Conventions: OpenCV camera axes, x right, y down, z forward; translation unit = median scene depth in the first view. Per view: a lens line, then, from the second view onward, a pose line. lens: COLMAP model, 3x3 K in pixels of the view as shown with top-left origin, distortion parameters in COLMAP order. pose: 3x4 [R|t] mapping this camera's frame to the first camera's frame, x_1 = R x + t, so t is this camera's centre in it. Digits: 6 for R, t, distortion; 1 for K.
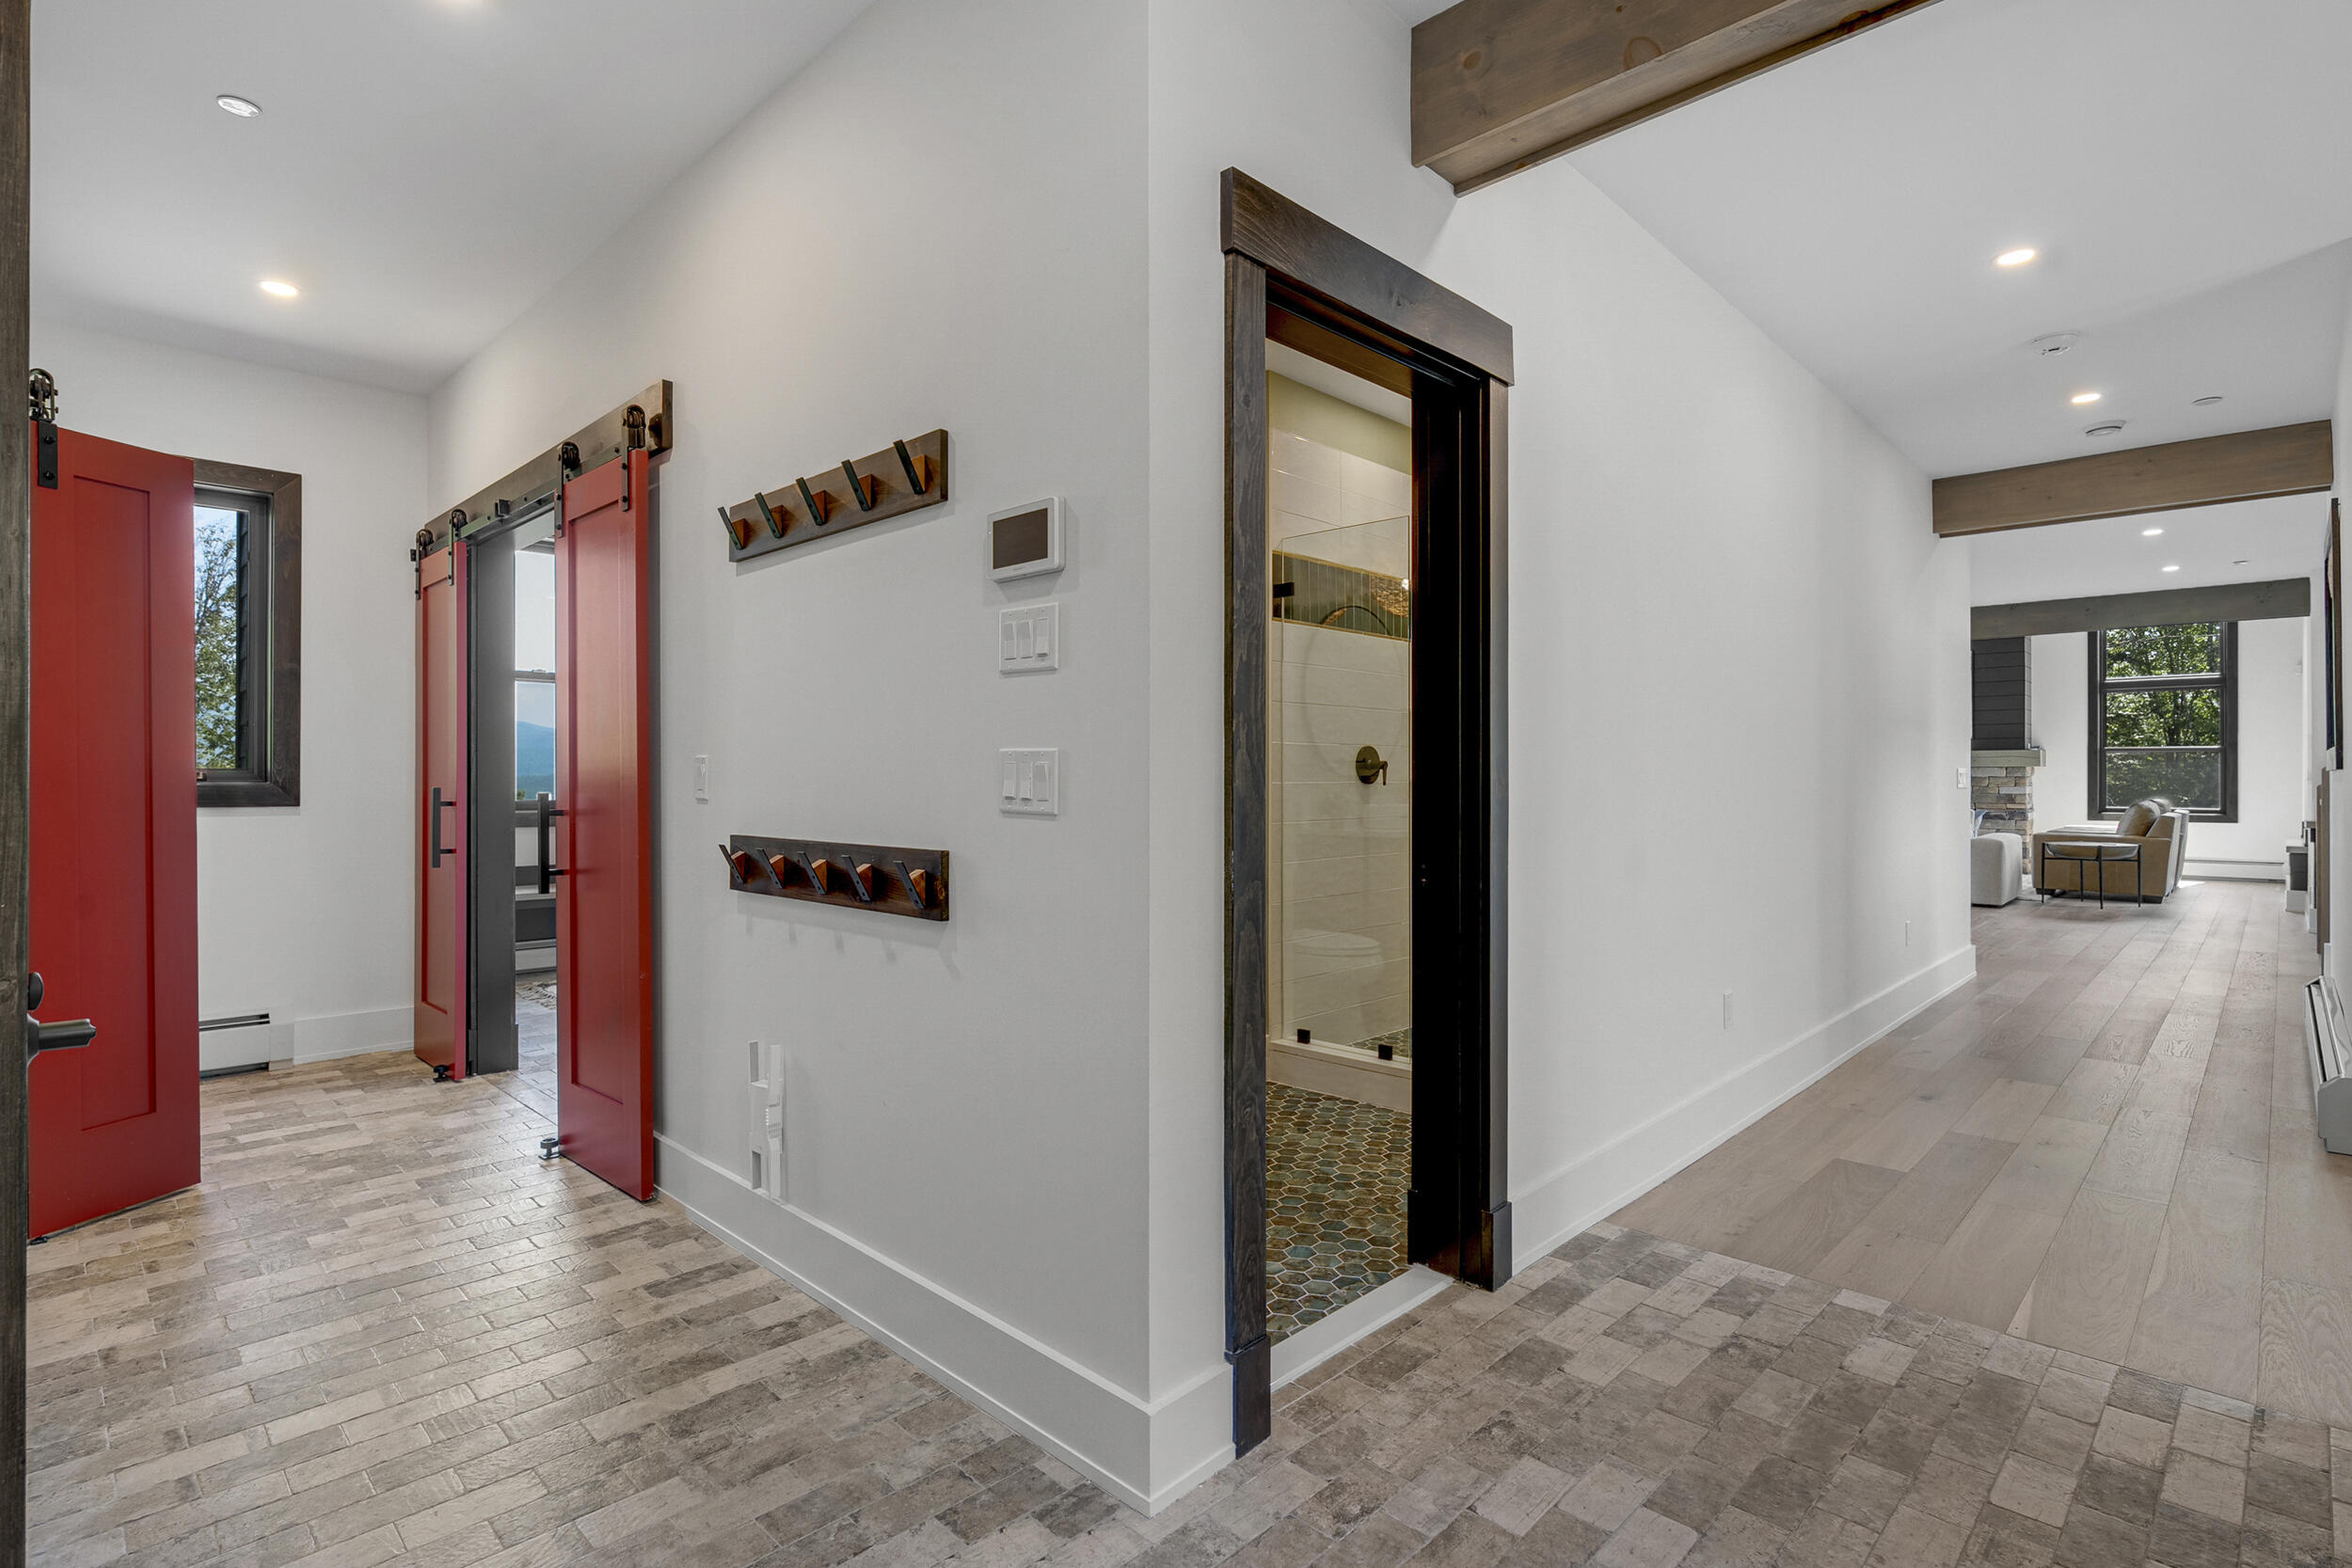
lens RADIAL K [[1126.3, 0, 1177.0], [0, 1126.3, 783.8], [0, 0, 1]] dist [-0.008728, 0.000082]
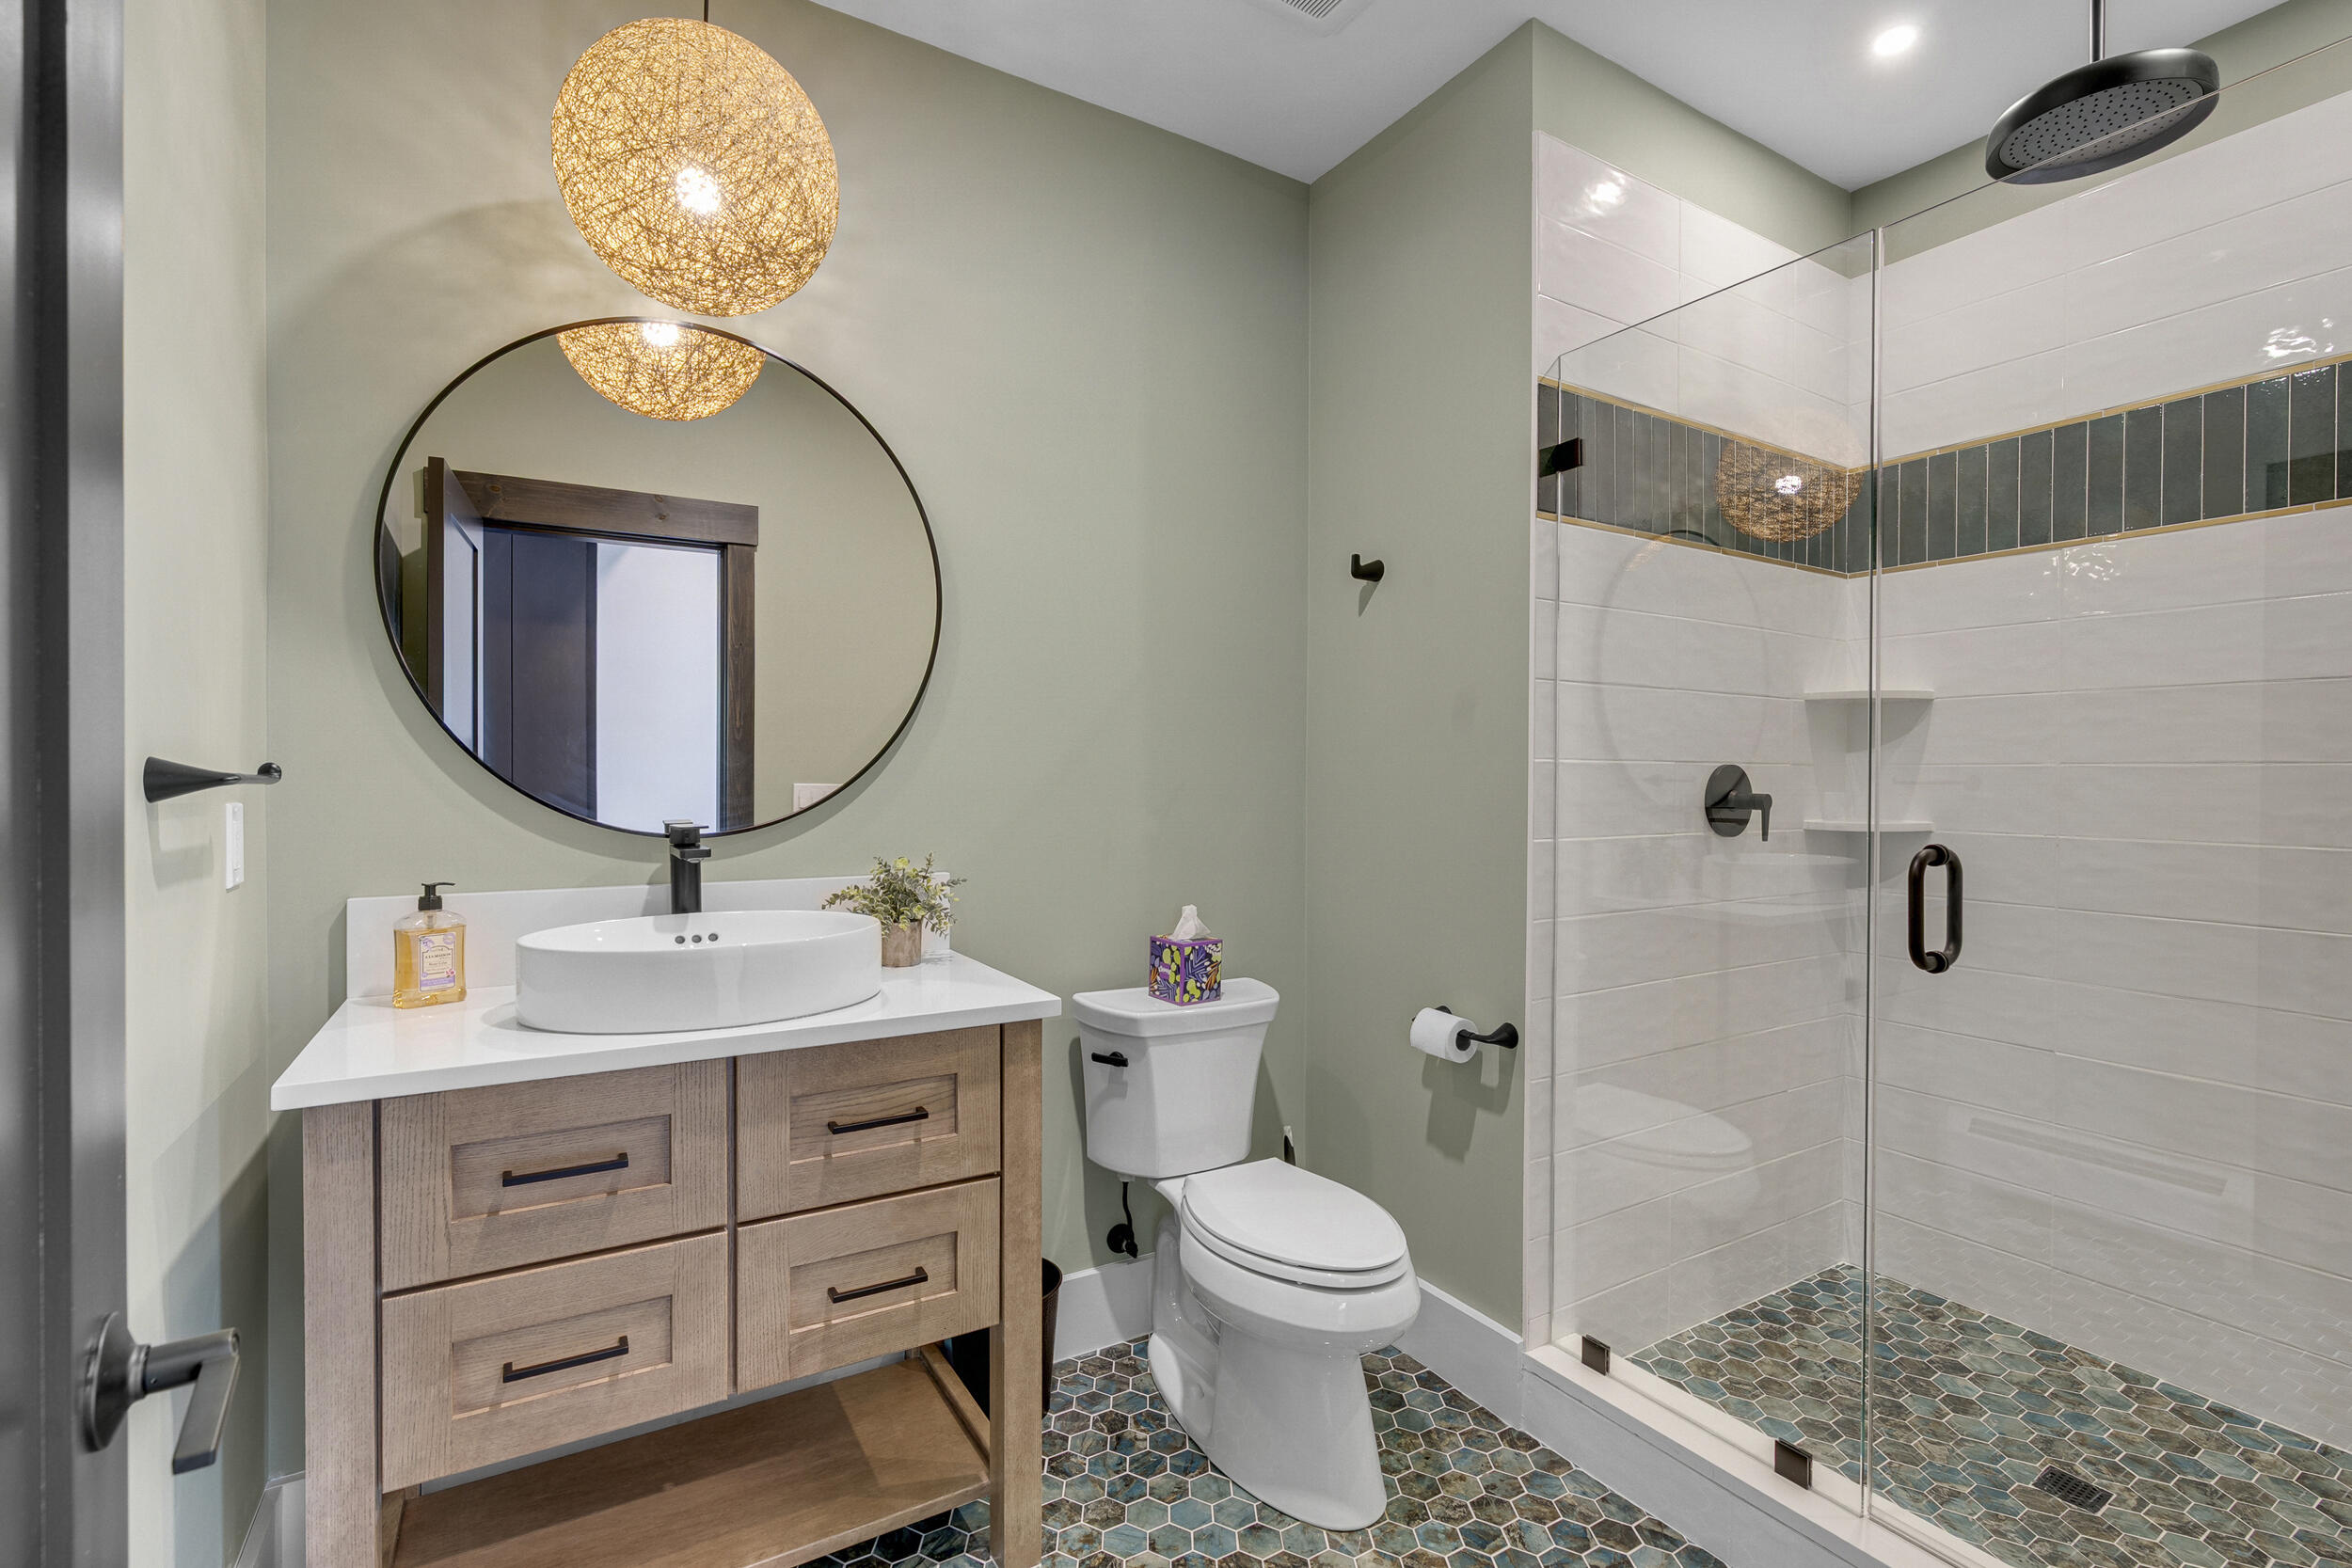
lens RADIAL K [[1060.8, 0, 1176.9], [0, 1060.8, 783.4], [0, 0, 1]] dist [0.003801, 0.000150]
pose [[0.967783, 0.008156, -0.251652, 0.048182], [-0.005943, 0.999937, 0.009552, -0.029532], [0.251714, -0.007749, 0.967771, 0.485521]]
